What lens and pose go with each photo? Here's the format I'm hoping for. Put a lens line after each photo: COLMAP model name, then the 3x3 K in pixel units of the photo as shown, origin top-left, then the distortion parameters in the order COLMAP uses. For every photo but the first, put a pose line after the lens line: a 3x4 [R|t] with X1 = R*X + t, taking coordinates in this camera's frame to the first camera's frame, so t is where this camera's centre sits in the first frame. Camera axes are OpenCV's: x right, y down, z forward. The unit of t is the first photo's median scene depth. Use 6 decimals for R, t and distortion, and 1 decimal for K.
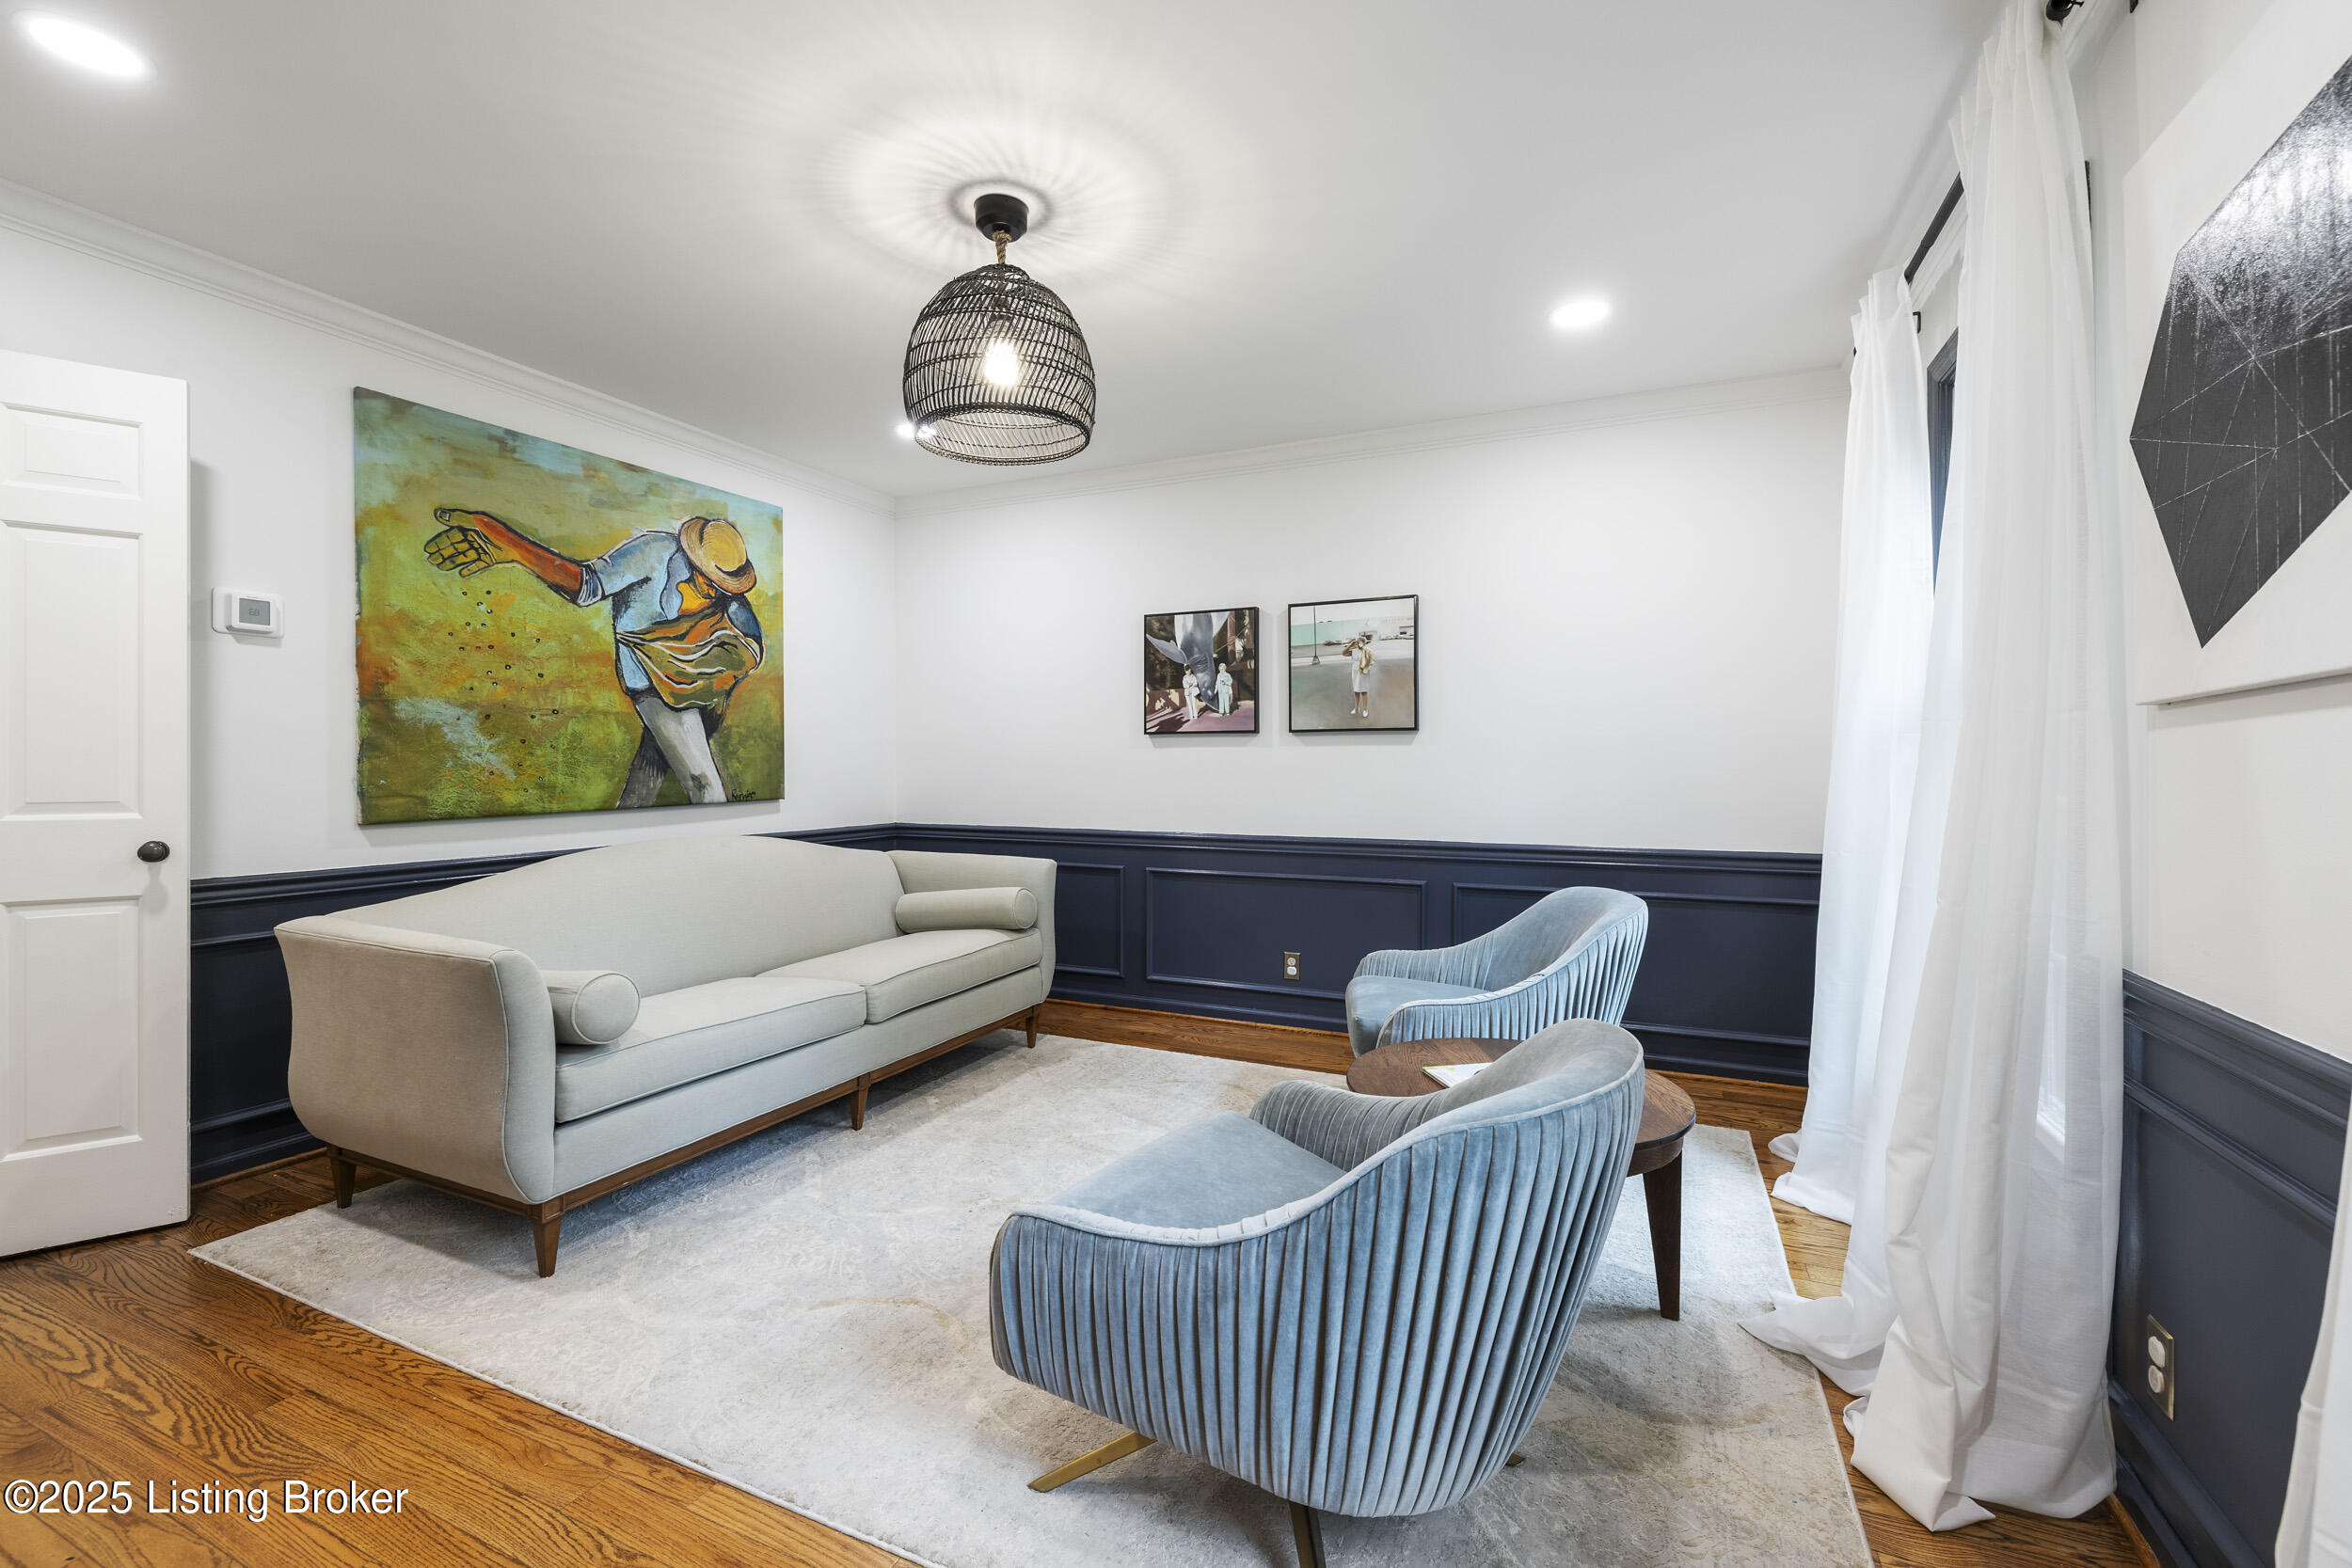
lens RADIAL K [[979.7, 0, 1176.0], [0, 979.7, 784.0], [0, 0, 1]] dist [-0.000834, 0.000039]
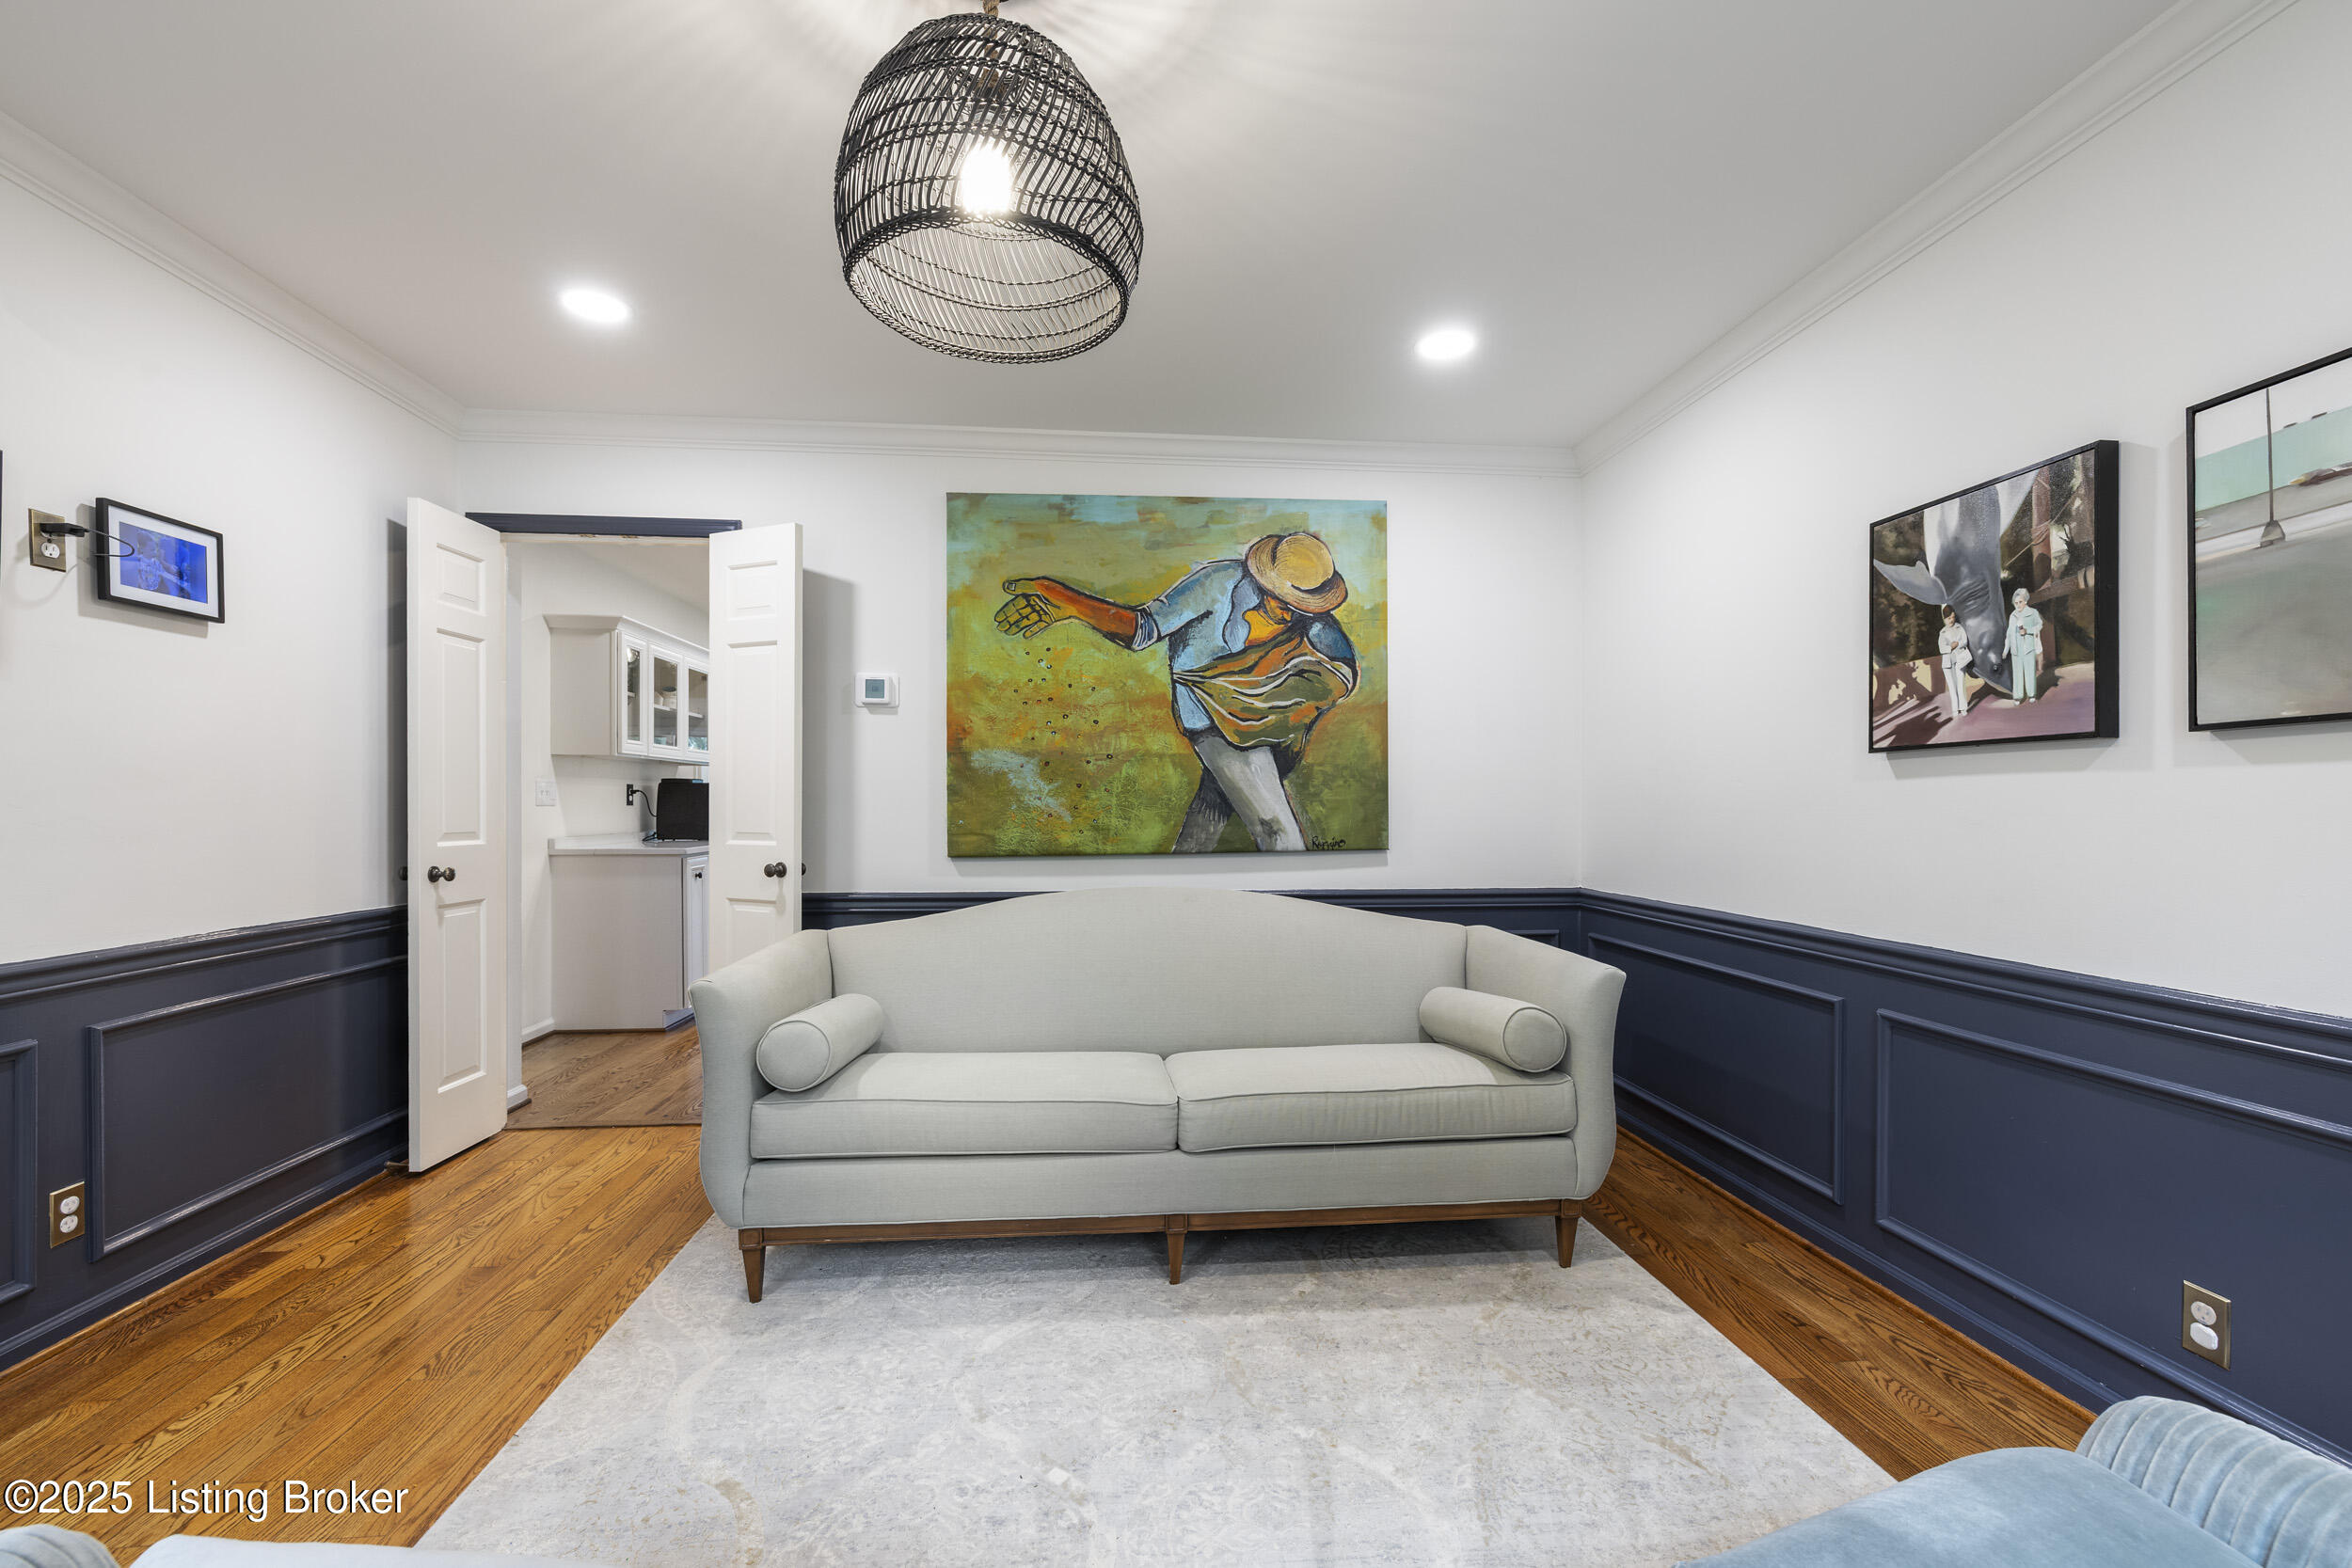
lens RADIAL K [[991.9, 0, 1176.1], [0, 991.9, 816.8], [0, 0, 1]] dist [-0.001004, 0.000036]
pose [[0.506445, 0.010544, -0.862208, 0.278295], [-0.020140, 0.999797, 0.000396, -0.011009], [0.862037, 0.017165, 0.506555, 0.488263]]
